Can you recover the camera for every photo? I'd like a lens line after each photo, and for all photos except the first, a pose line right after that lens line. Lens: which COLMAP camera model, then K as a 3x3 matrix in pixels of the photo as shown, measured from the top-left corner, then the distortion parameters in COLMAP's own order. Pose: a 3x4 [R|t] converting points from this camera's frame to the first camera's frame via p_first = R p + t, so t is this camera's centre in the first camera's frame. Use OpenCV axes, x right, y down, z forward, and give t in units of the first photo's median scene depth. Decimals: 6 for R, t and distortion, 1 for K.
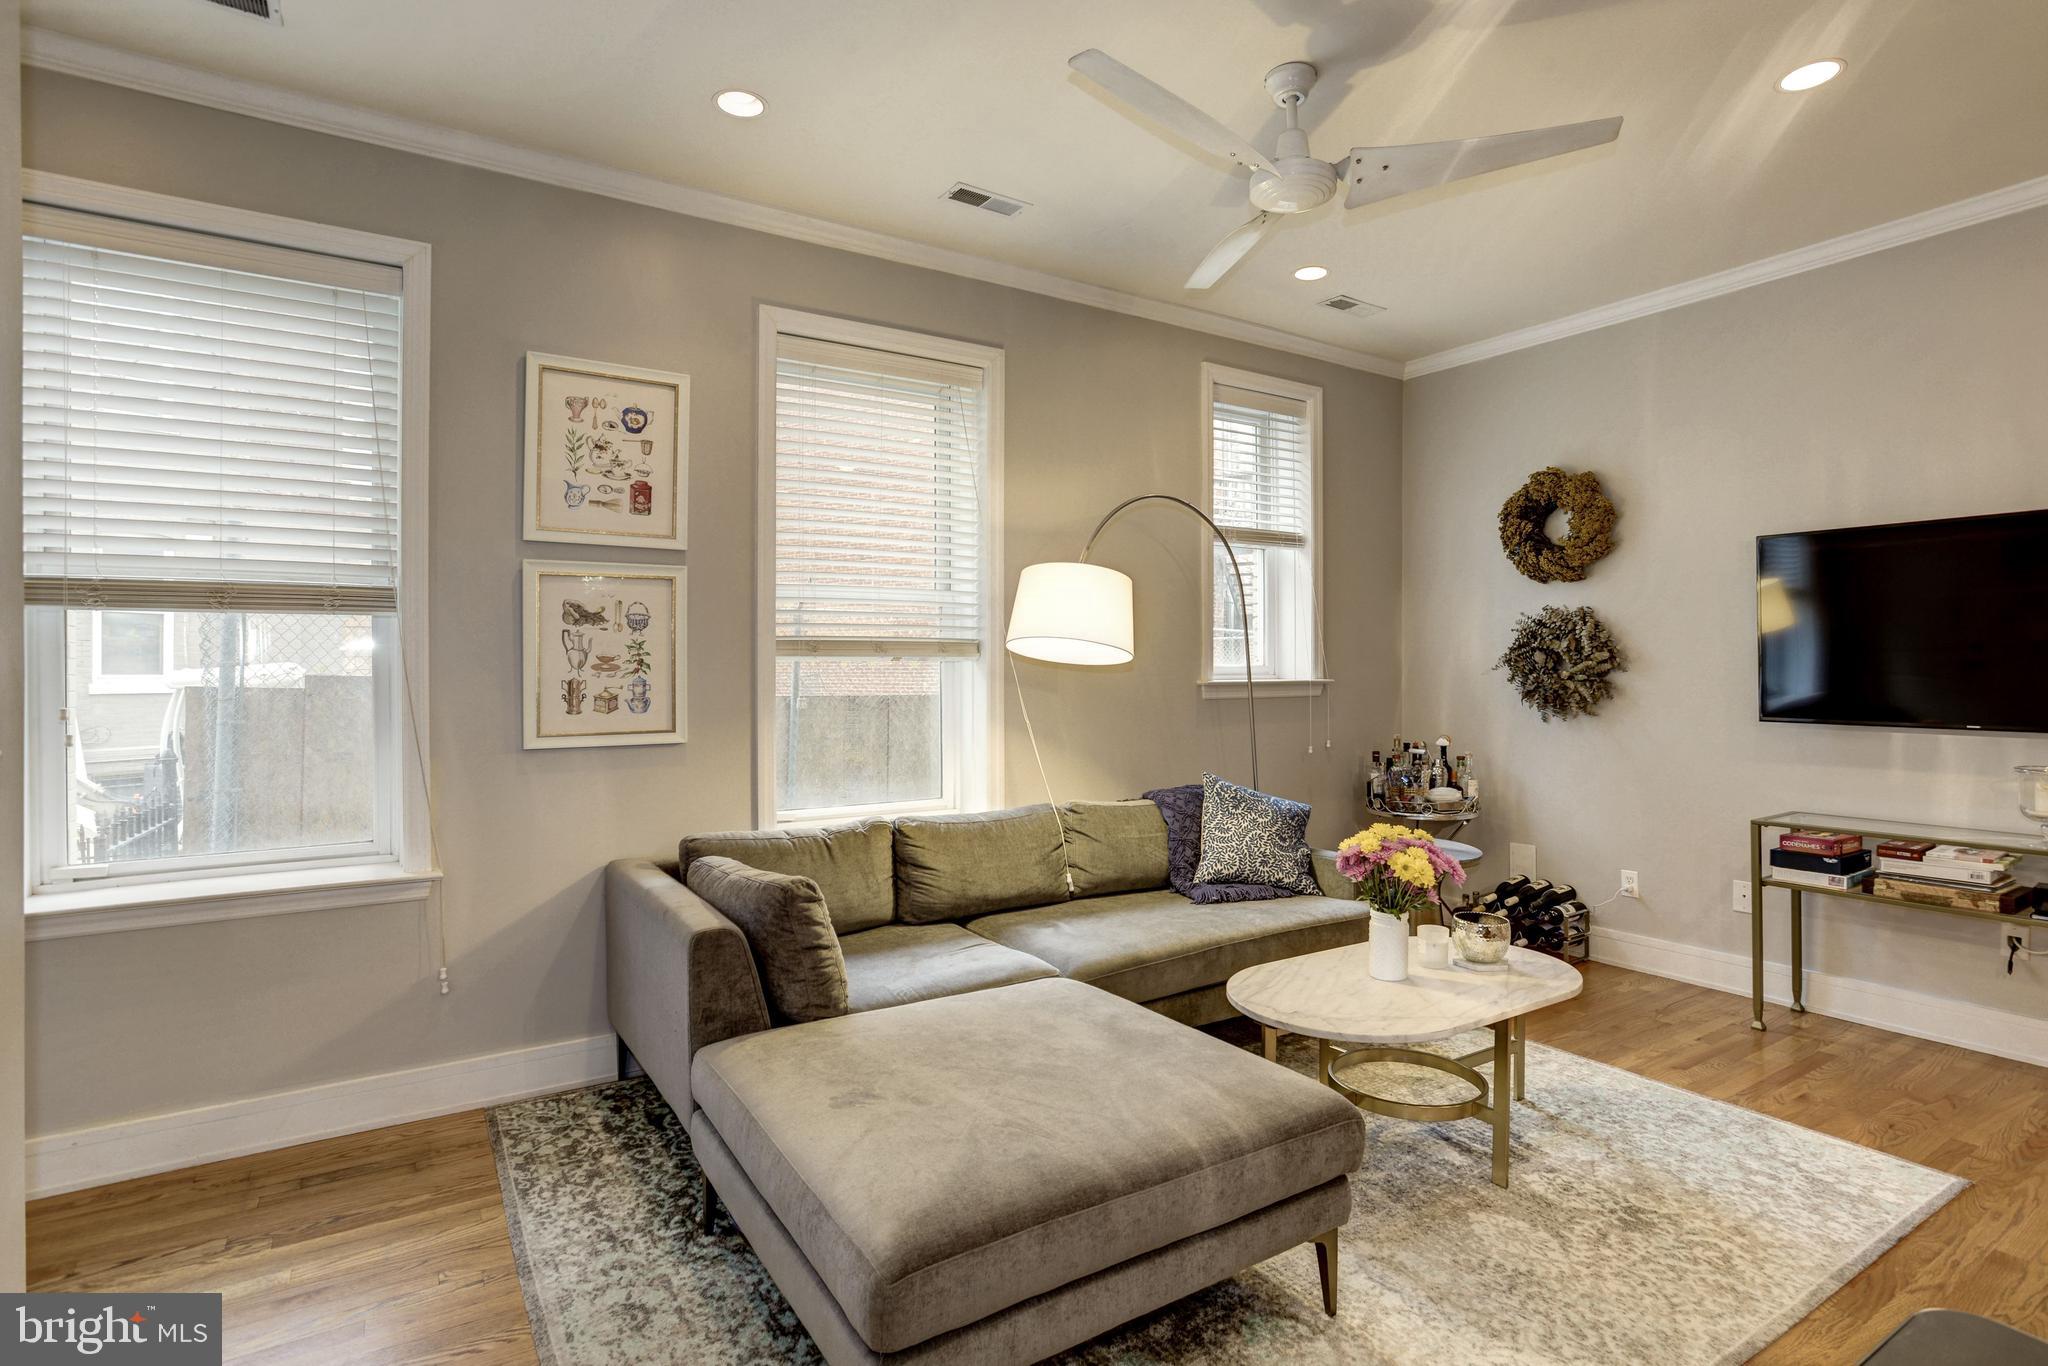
lens RADIAL K [[995.8, 0, 1020.7], [0, 995.8, 672.3], [0, 0, 1]] dist [-0.041522, 0.014659]
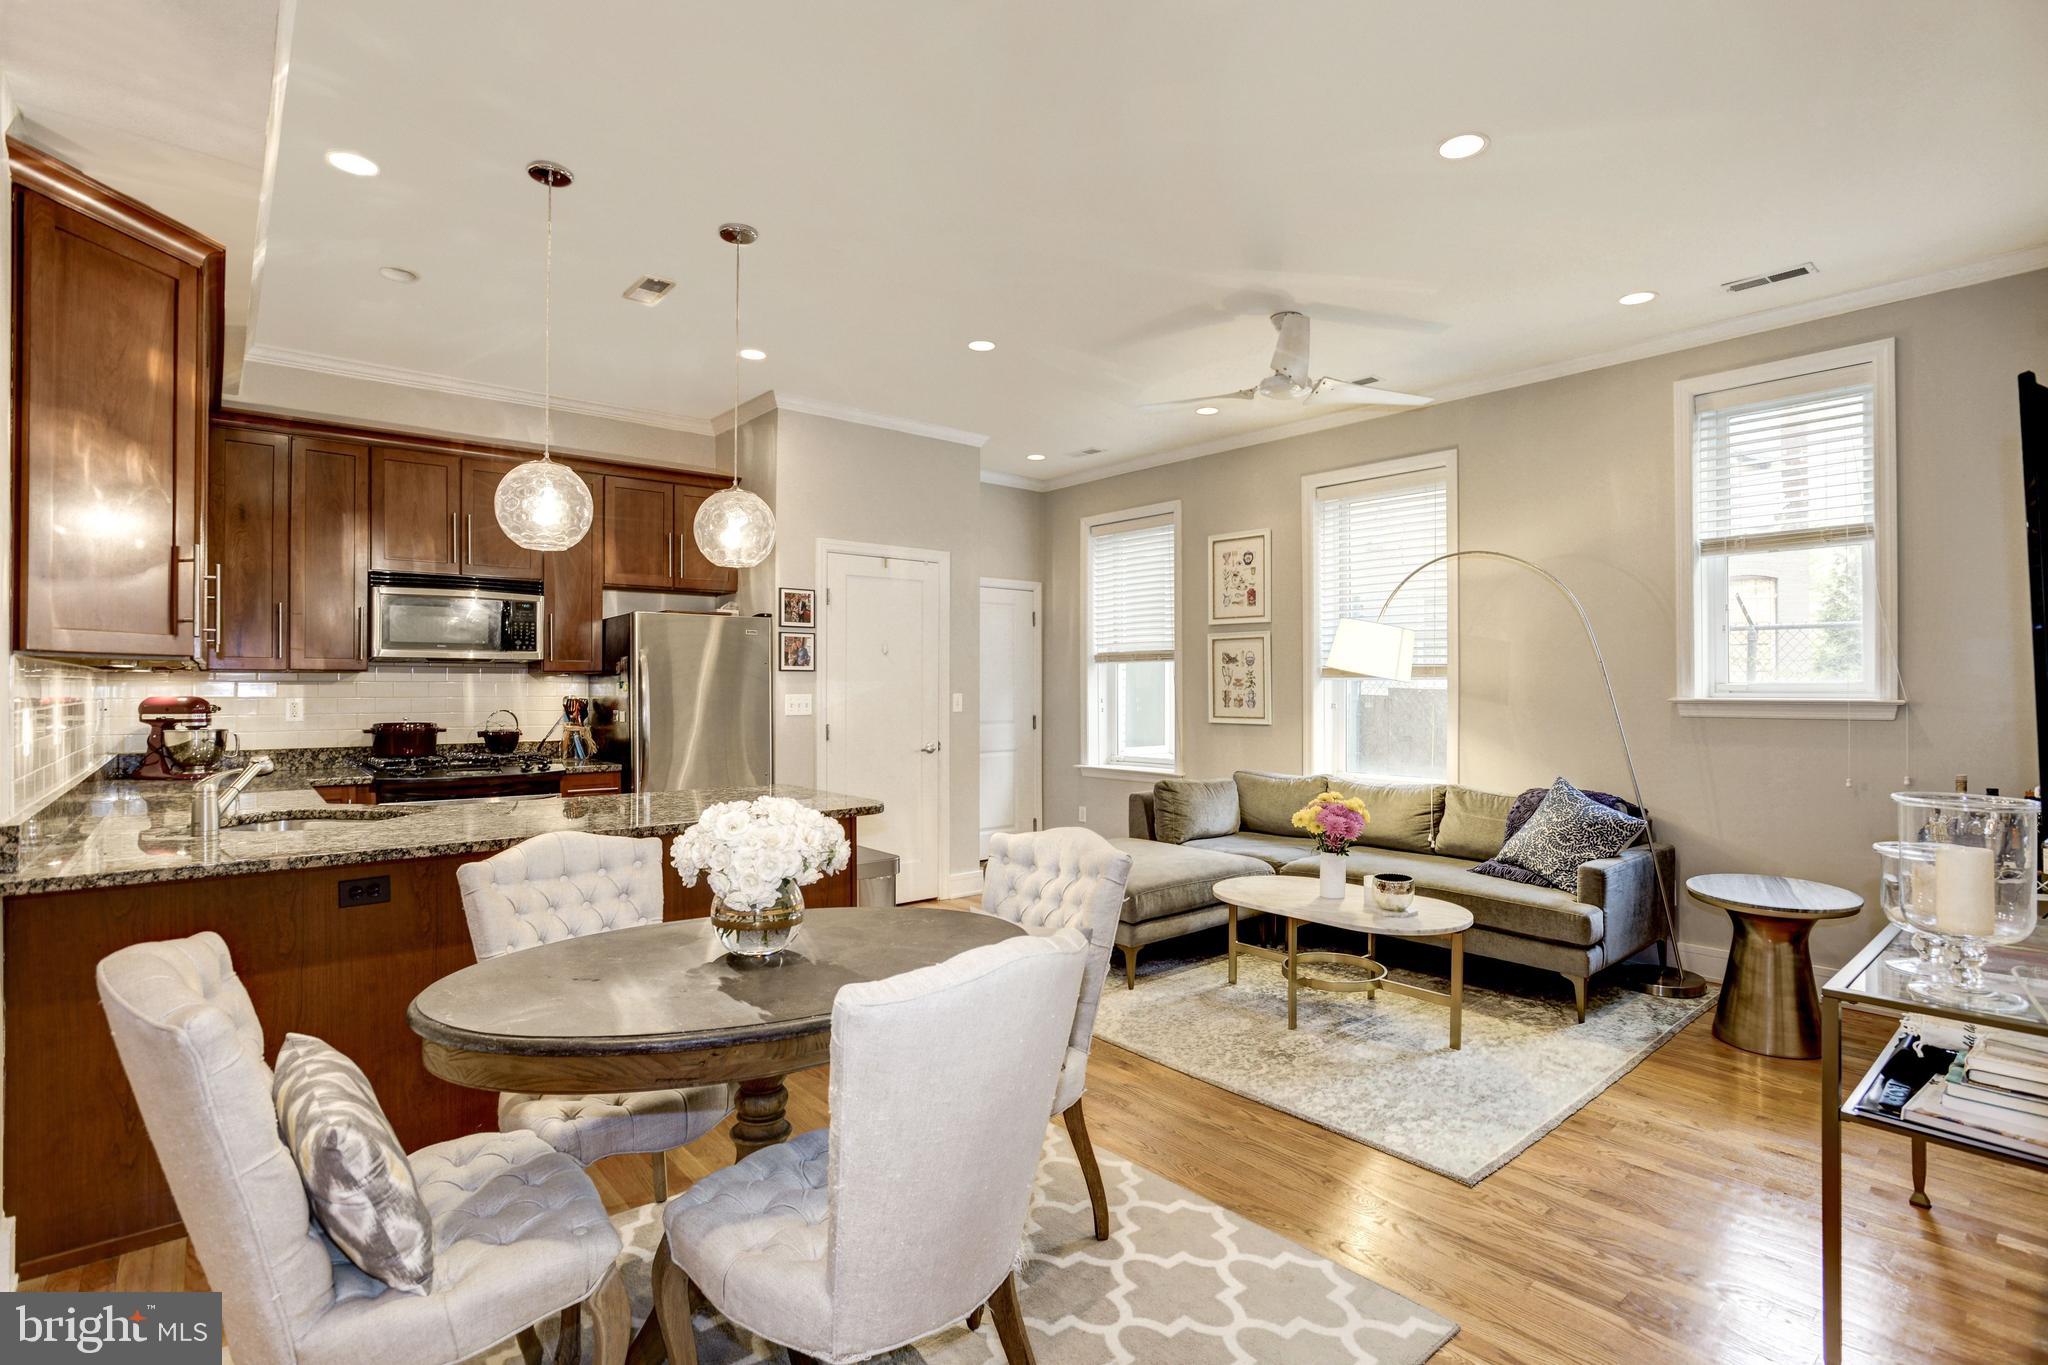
lens RADIAL K [[995.8, 0, 1021.5], [0, 995.8, 679.6], [0, 0, 1]] dist [-0.041522, 0.014659]
pose [[0.136965, -0.000150, -0.990576, 1.500816], [0.001985, 0.999998, 0.000123, -0.015826], [0.990574, -0.001983, 0.136965, 0.284998]]
